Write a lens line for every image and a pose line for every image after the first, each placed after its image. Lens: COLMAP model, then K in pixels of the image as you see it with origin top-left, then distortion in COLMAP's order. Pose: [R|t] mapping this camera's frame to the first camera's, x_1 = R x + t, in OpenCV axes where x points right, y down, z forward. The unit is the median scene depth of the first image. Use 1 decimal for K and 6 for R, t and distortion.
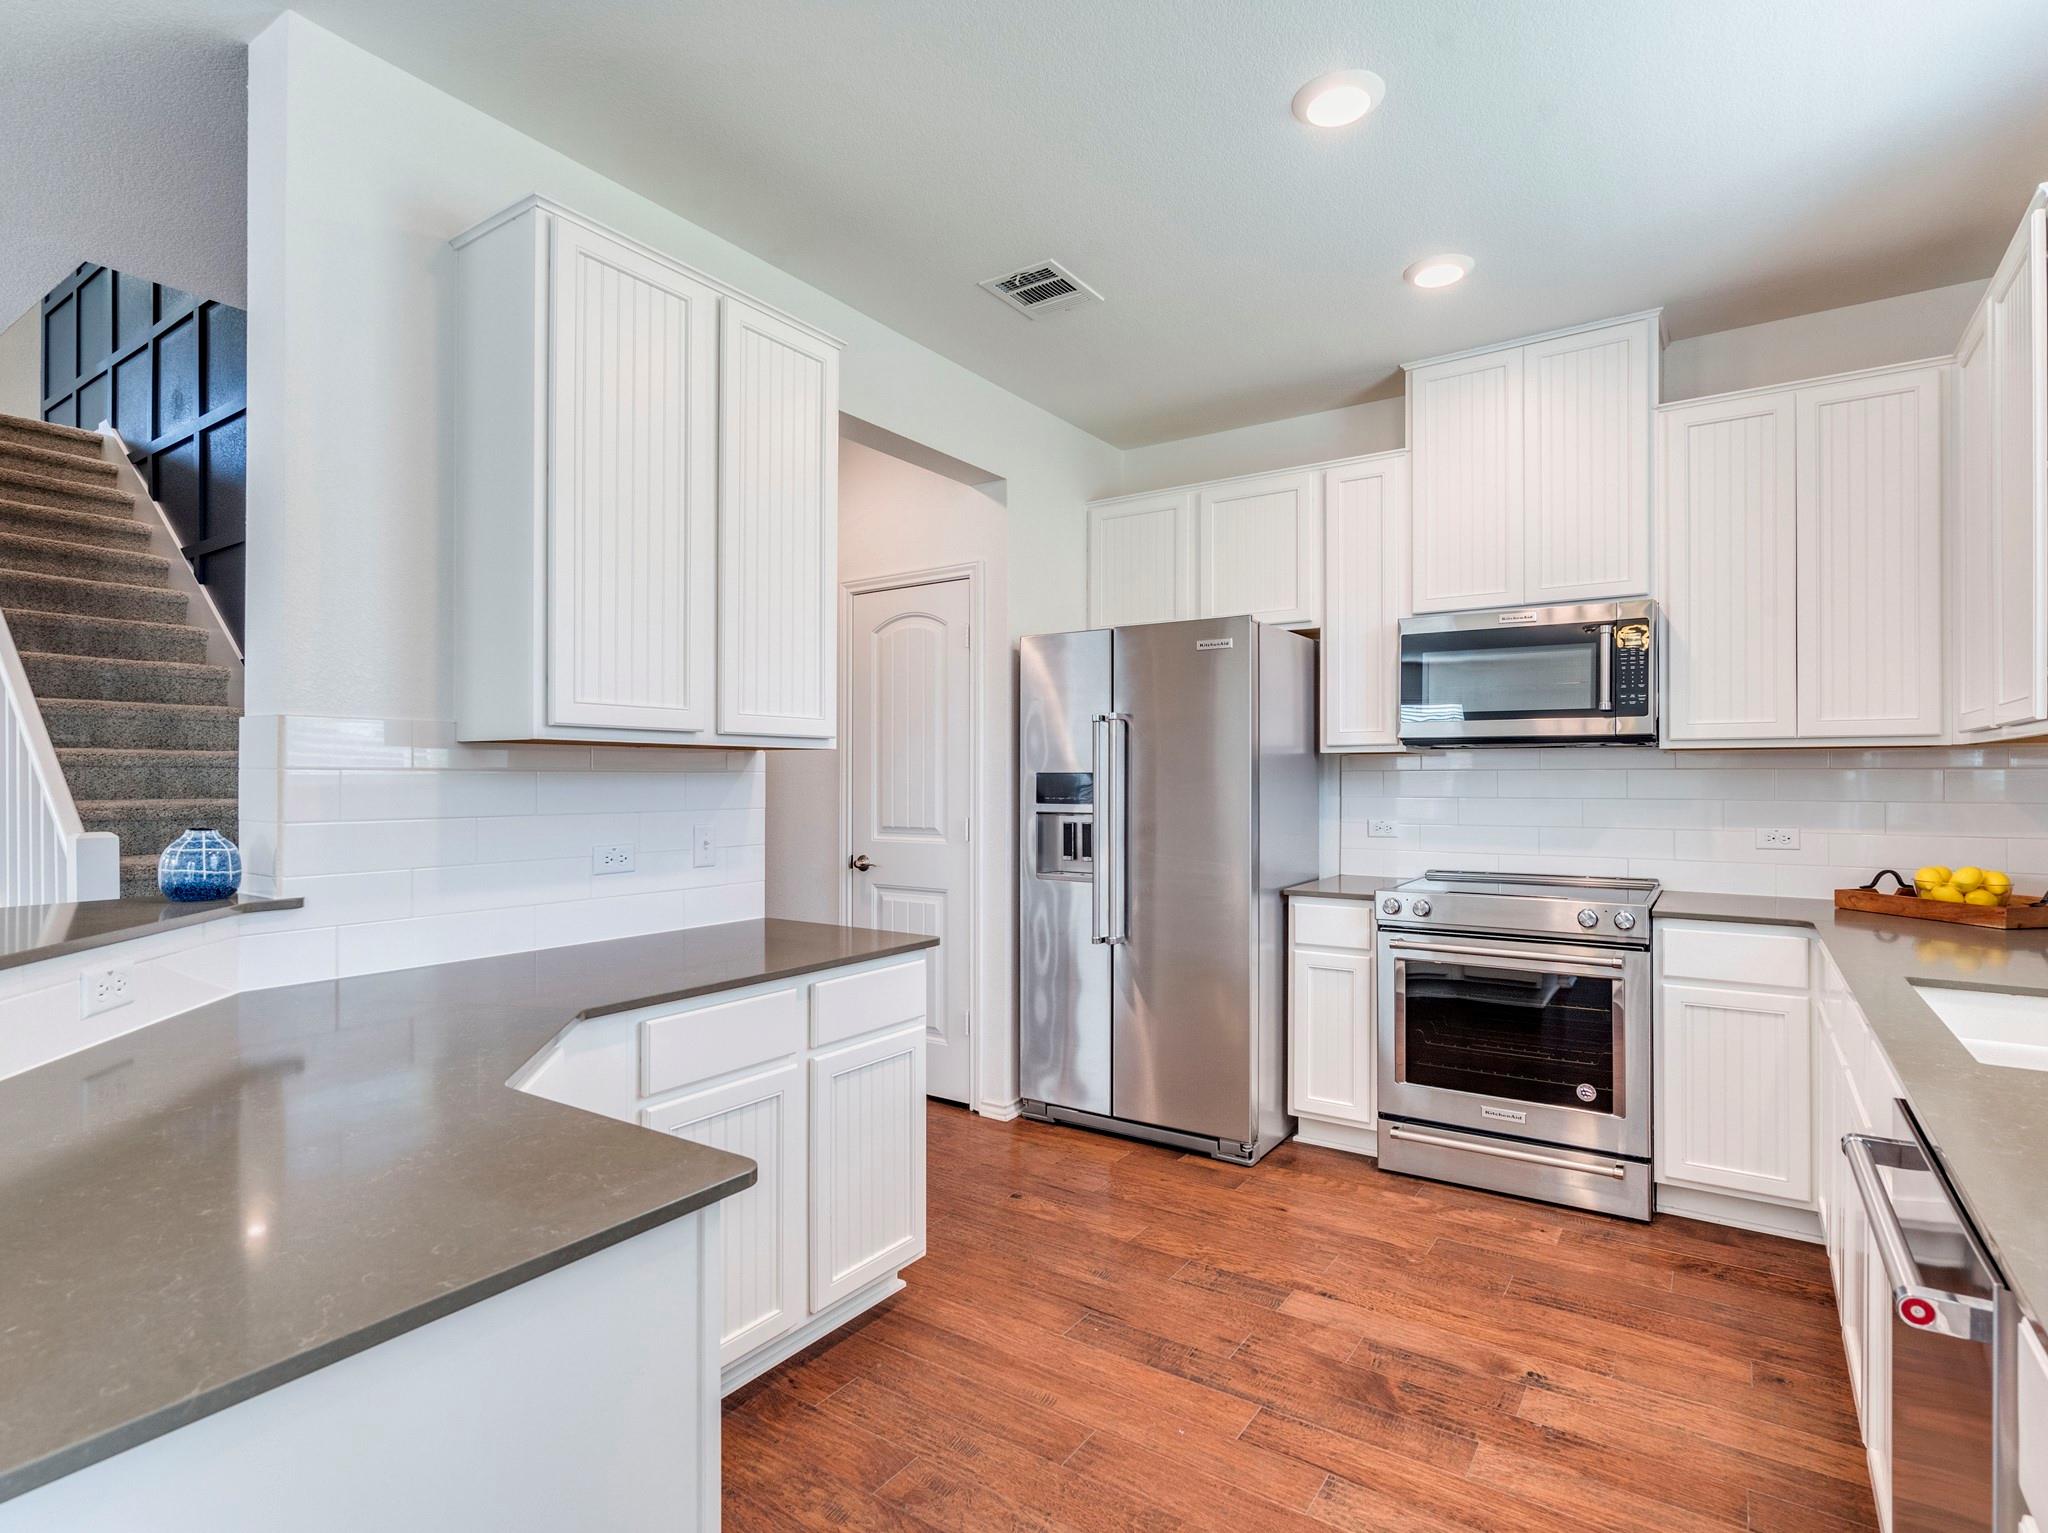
lens RADIAL K [[1028.8, 0, 1032.0], [0, 1028.8, 776.0], [0, 0, 1]] dist [-0.003327, -0.000324]
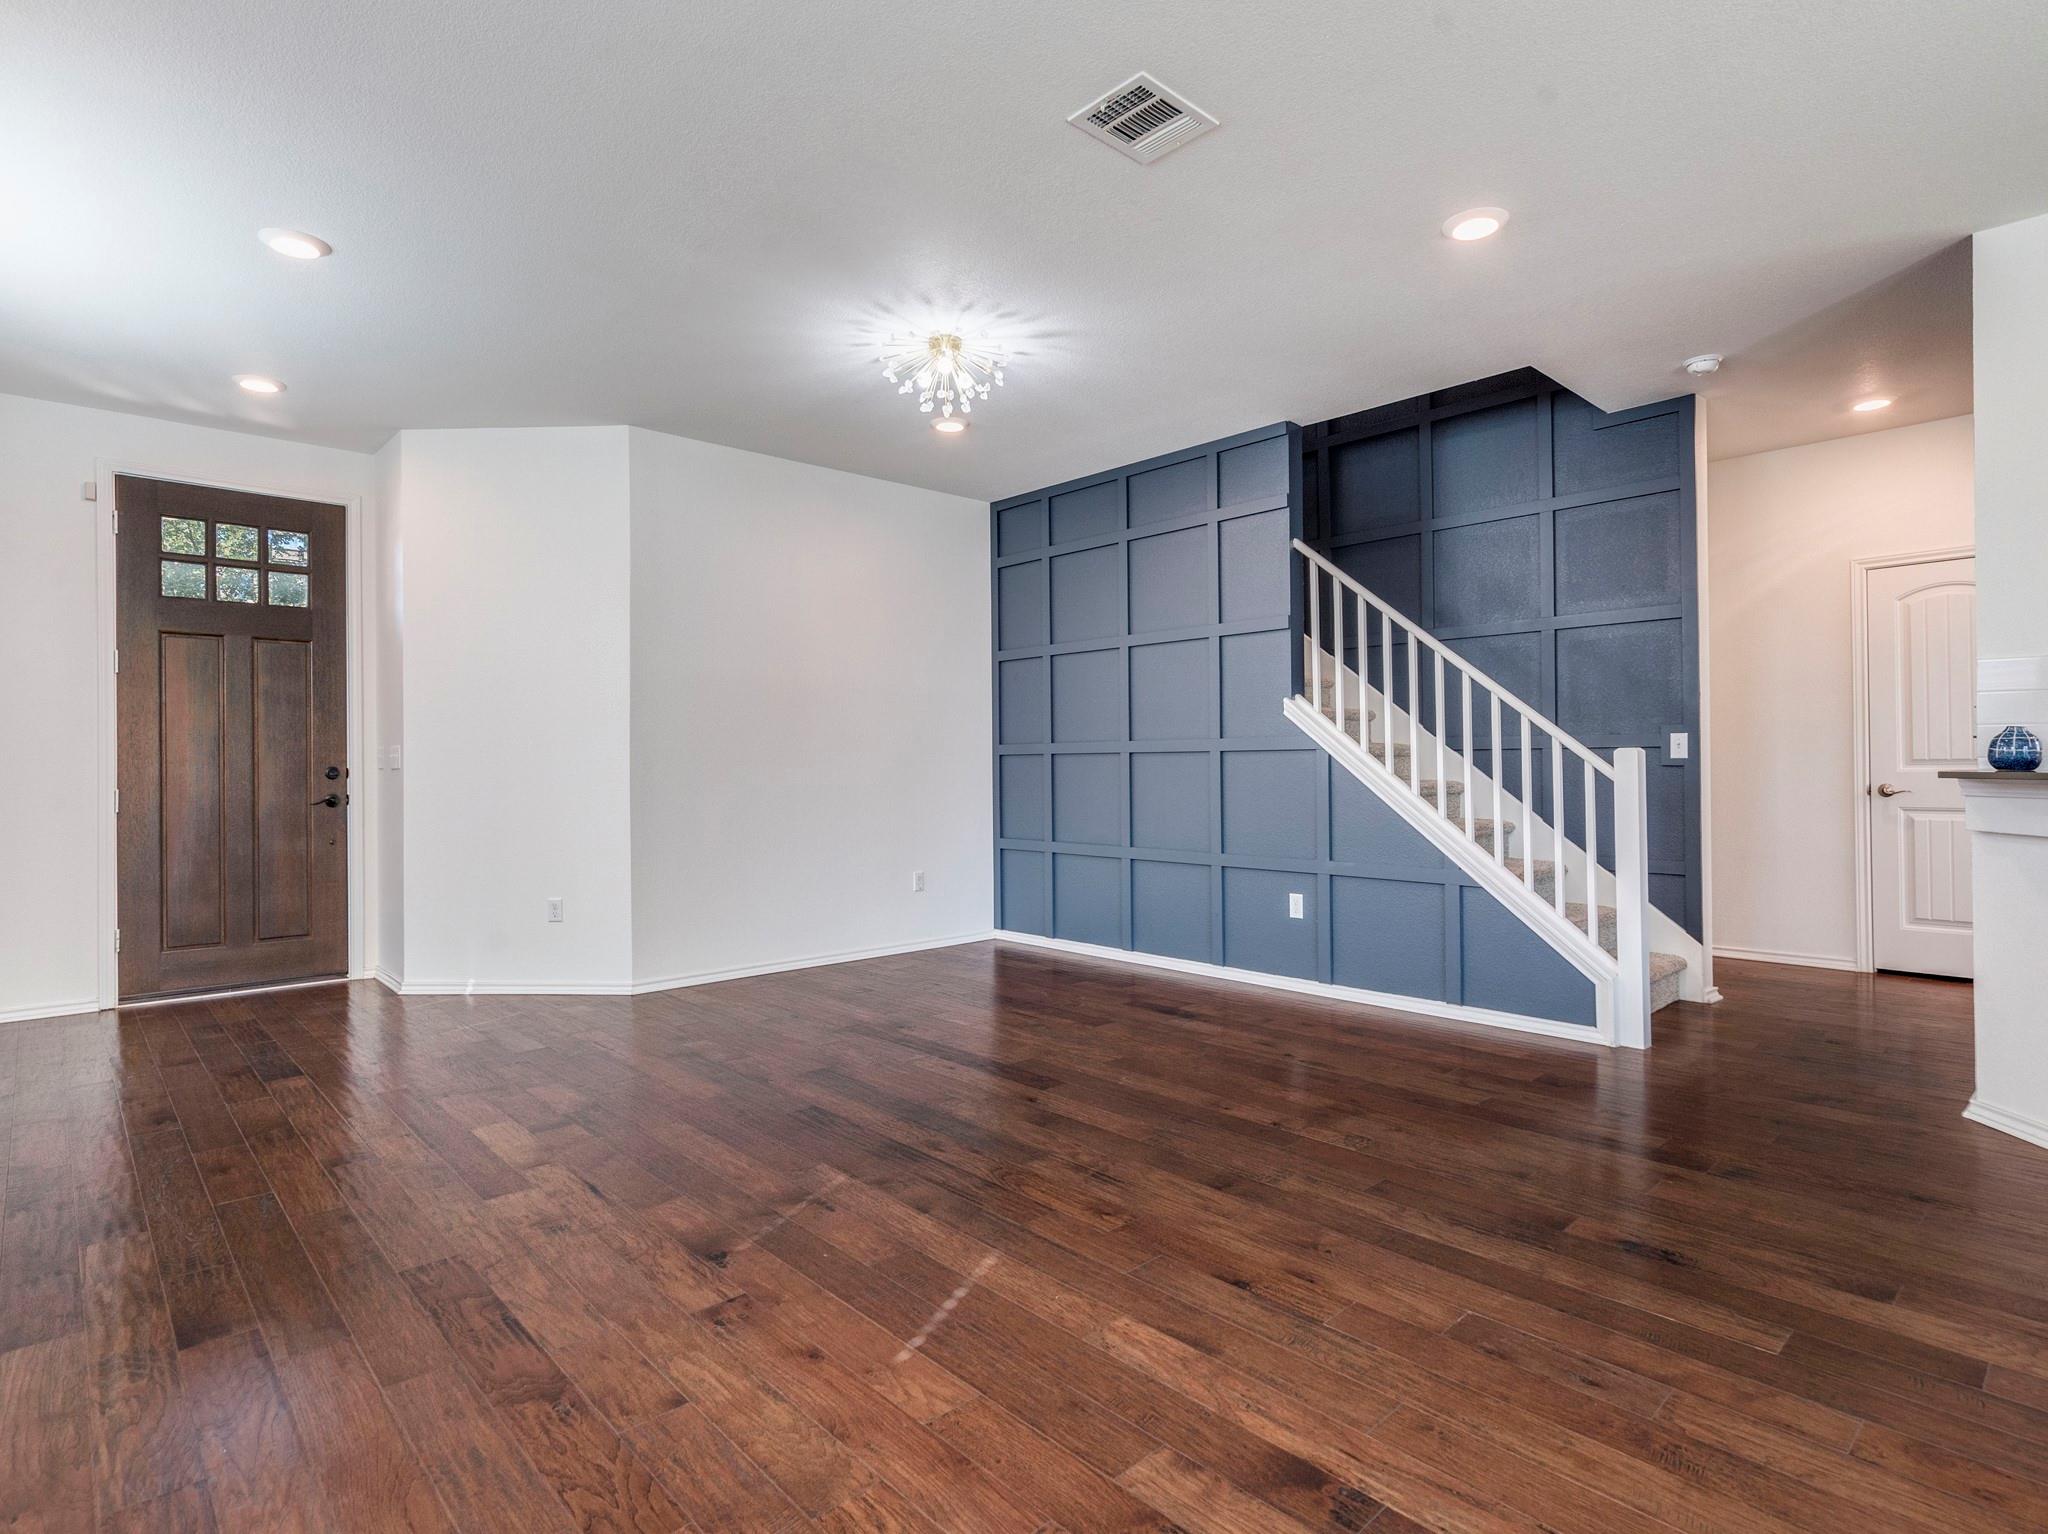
lens RADIAL K [[1062.2, 0, 1024.0], [0, 1062.2, 767.0], [0, 0, 1]] dist [-0.004602, 0.000072]
pose [[0.972327, -0.009305, -0.233438, -1.167525], [0.010921, 0.999924, 0.005633, 0.051924], [0.233367, -0.008027, 0.972355, -0.626975]]
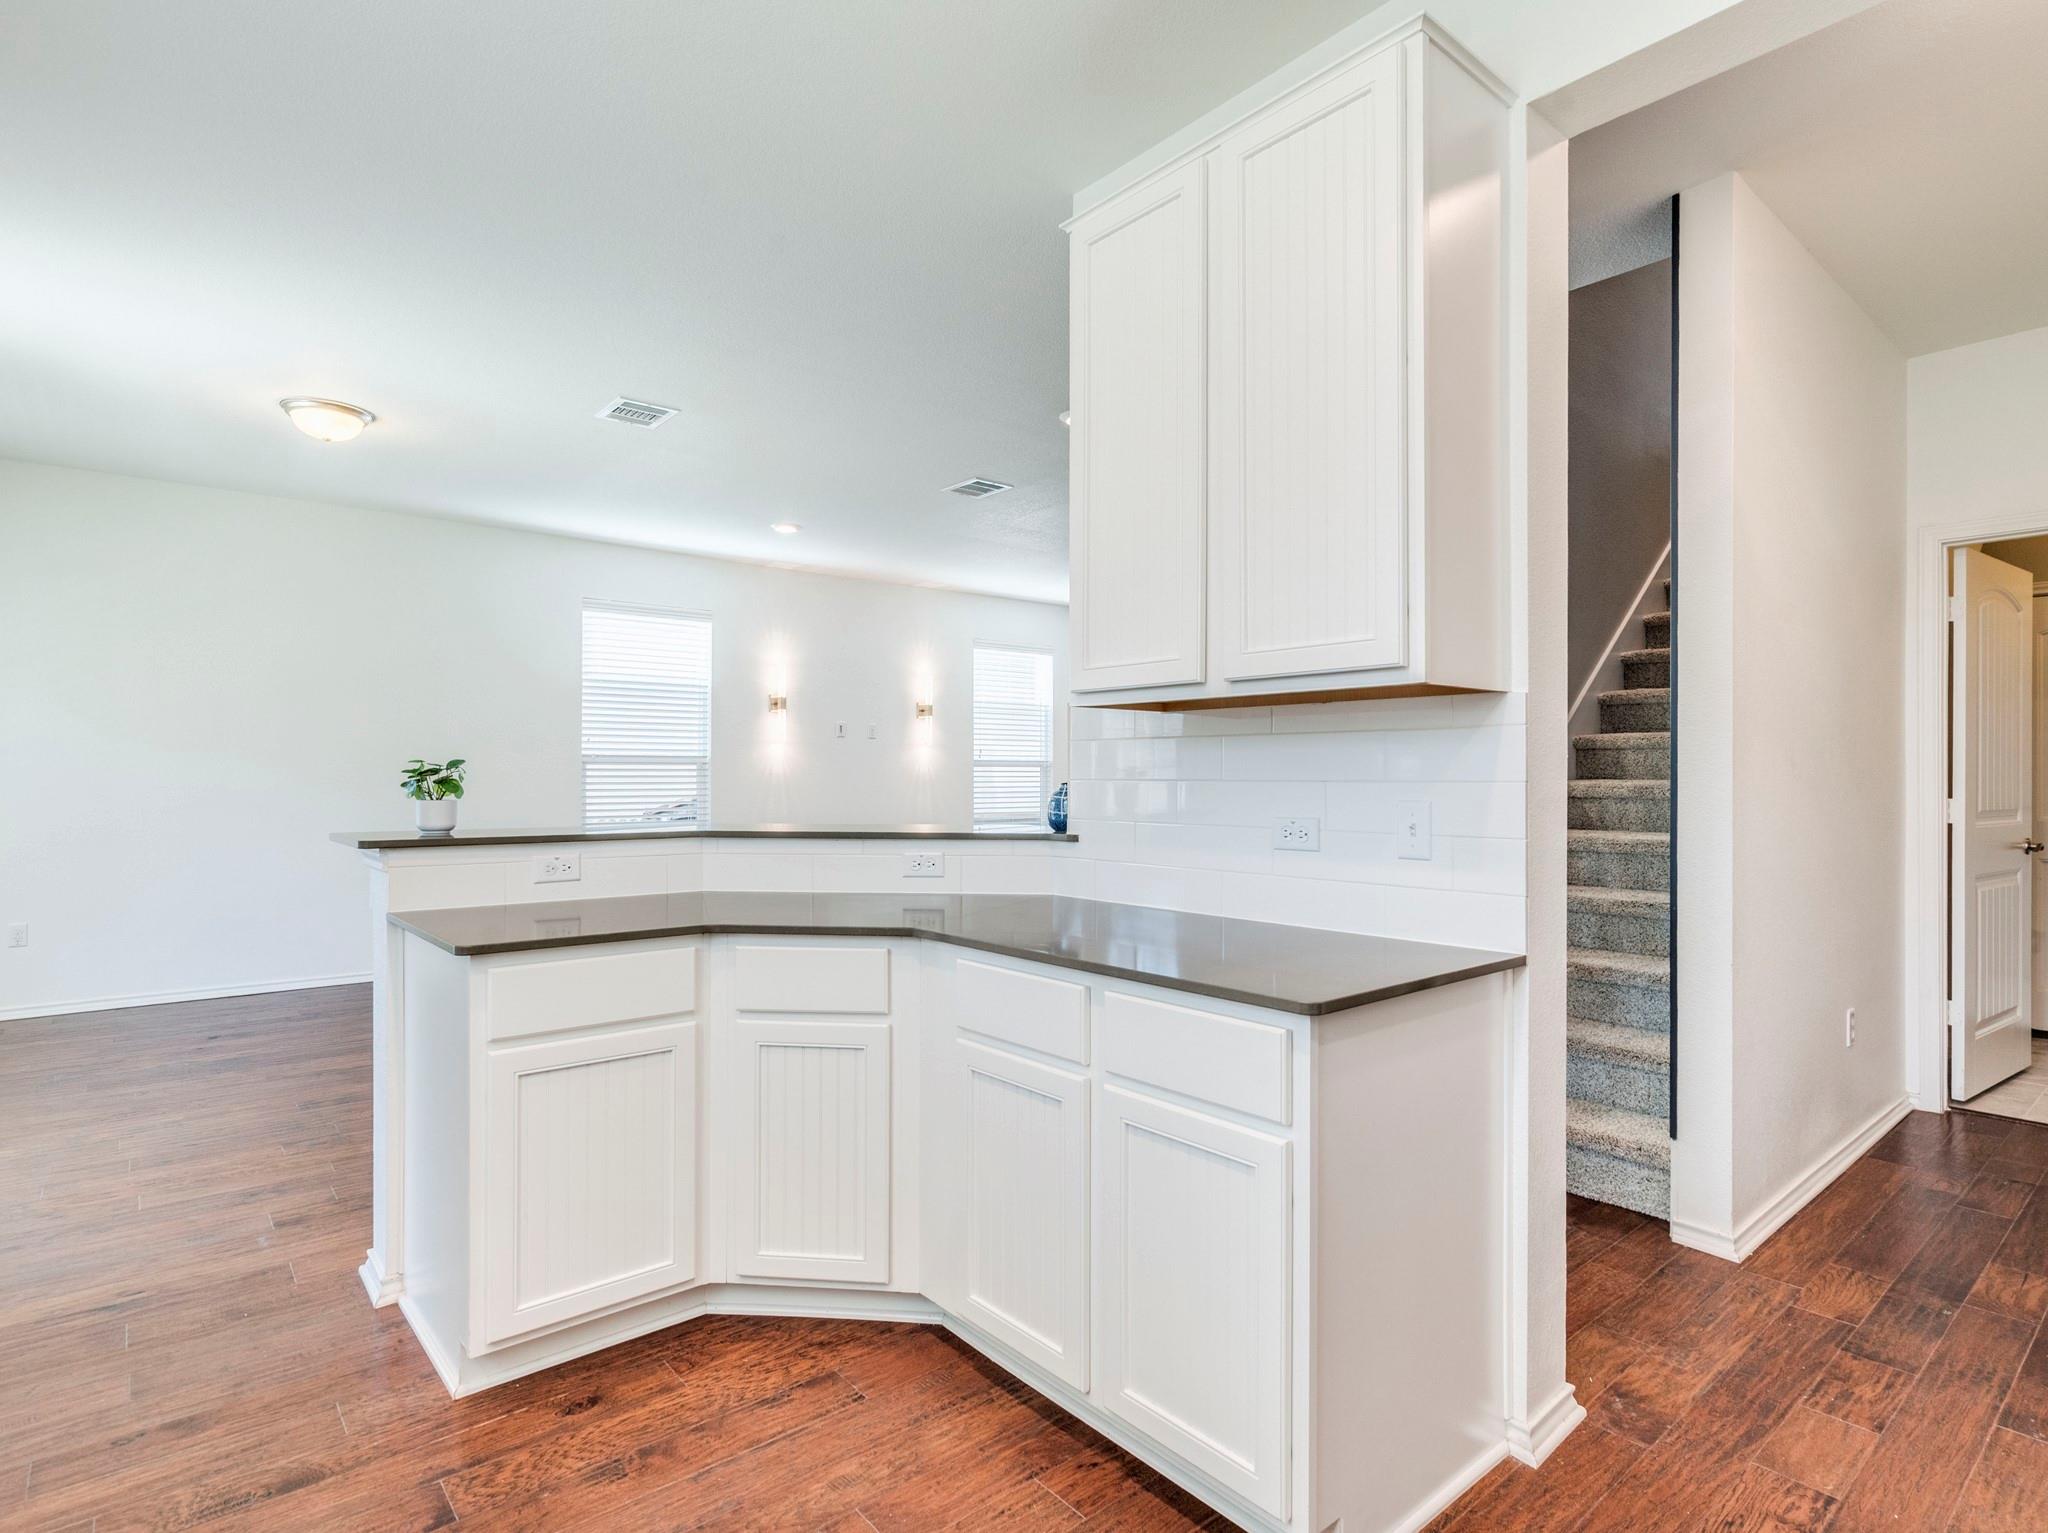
lens RADIAL K [[1062.2, 0, 1024.0], [0, 1062.2, 766.5], [0, 0, 1]] dist [-0.004602, 0.000072]
pose [[-0.282424, -0.013168, -0.959199, 0.404111], [0.001092, 0.999901, -0.014048, 0.027718], [0.959289, -0.005015, -0.282382, 0.795384]]
